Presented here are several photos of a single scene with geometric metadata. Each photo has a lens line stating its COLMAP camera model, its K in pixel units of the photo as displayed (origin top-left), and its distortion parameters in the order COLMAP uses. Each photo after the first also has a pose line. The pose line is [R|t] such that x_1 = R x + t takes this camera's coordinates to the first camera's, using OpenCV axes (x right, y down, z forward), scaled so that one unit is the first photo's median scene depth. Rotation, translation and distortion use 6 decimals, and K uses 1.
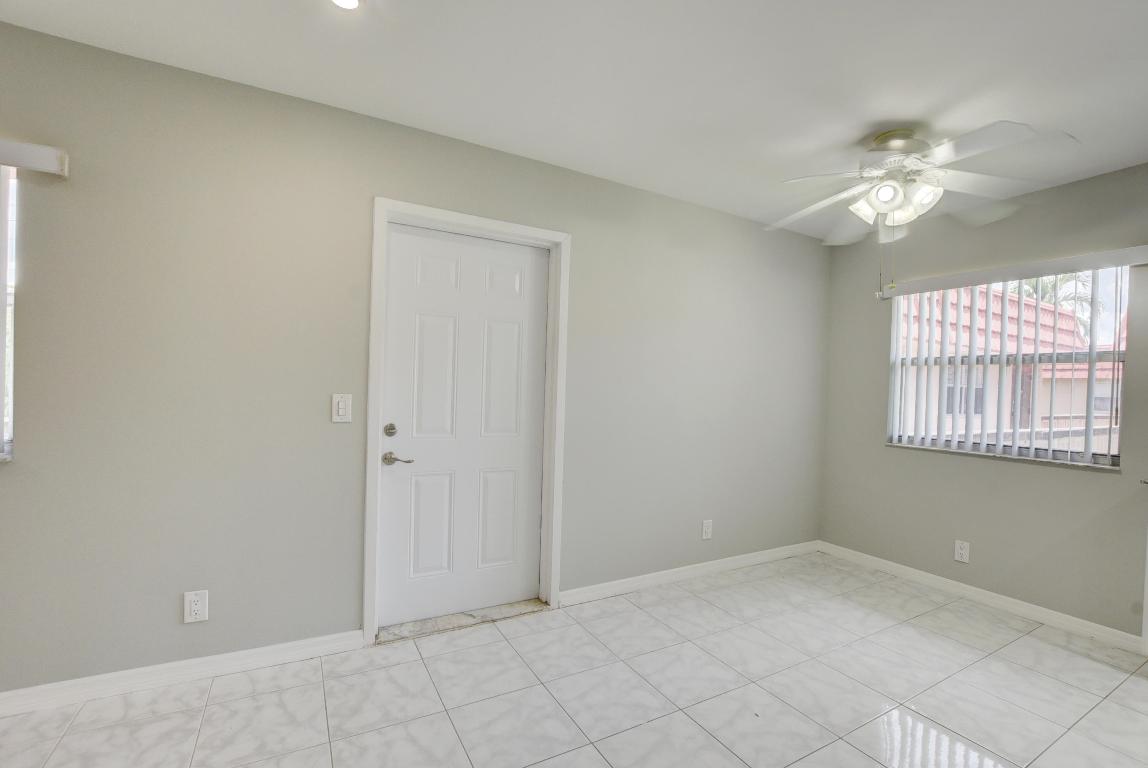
lens RADIAL K [[507.8, 0, 584.0], [0, 507.8, 398.2], [0, 0, 1]] dist [-0.025061, 0.000297]
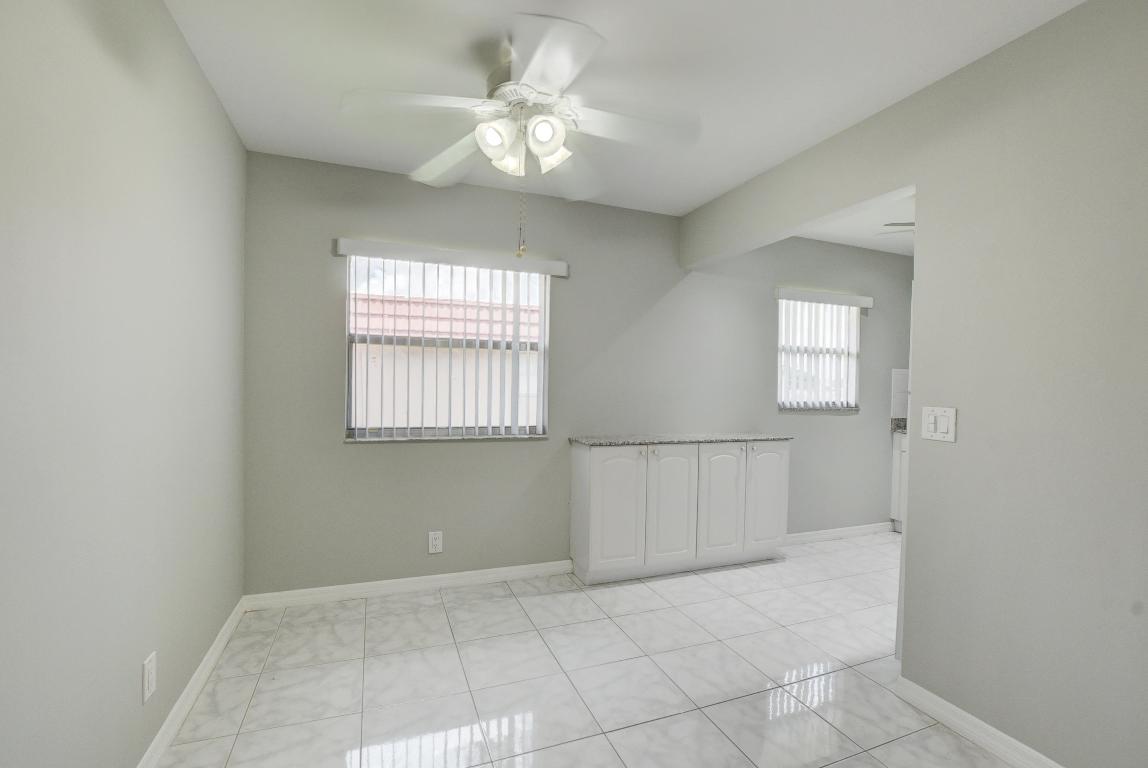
lens RADIAL K [[507.8, 0, 572.9], [0, 507.8, 390.7], [0, 0, 1]] dist [-0.025061, 0.000297]
pose [[0.143443, -0.041930, 0.988770, -0.179477], [0.001841, 0.999112, 0.042101, -0.027768], [-0.989657, -0.004219, 0.143393, 0.711012]]
